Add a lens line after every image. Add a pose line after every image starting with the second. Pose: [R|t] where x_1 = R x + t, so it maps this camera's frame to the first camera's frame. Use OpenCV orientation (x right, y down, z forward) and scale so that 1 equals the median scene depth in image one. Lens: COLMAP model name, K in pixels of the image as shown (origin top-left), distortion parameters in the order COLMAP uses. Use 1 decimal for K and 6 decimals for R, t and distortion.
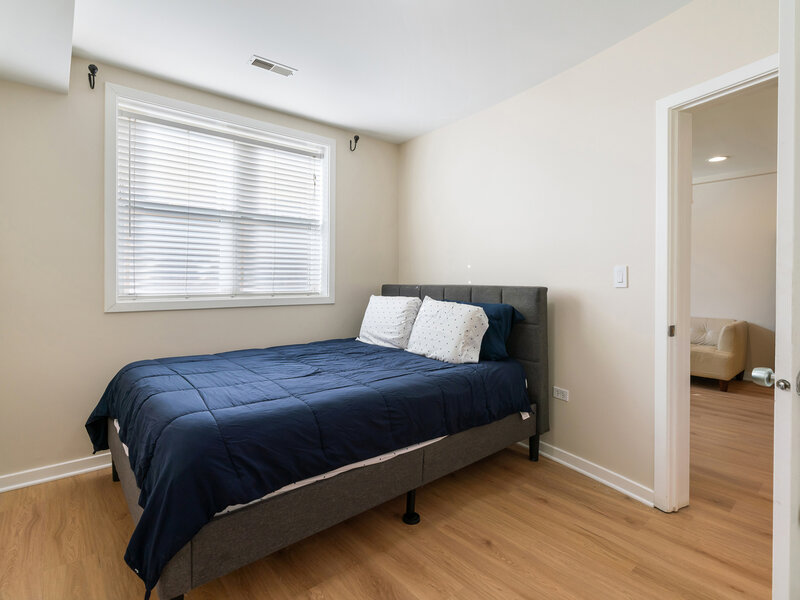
lens RADIAL K [[408.1, 0, 407.2], [0, 408.1, 289.5], [0, 0, 1]] dist [-0.004208, 0.000487]
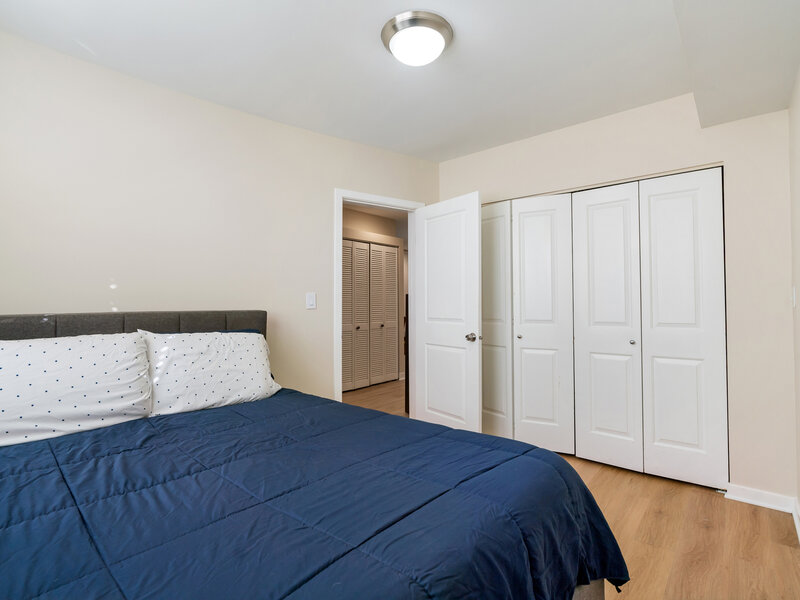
lens RADIAL K [[408.1, 0, 407.2], [0, 408.1, 289.5], [0, 0, 1]] dist [-0.004208, 0.000487]
pose [[-0.129590, 0.029736, 0.991122, -0.682605], [0.030151, 0.999206, -0.026037, -0.019900], [-0.991109, 0.026509, -0.130383, 0.679177]]
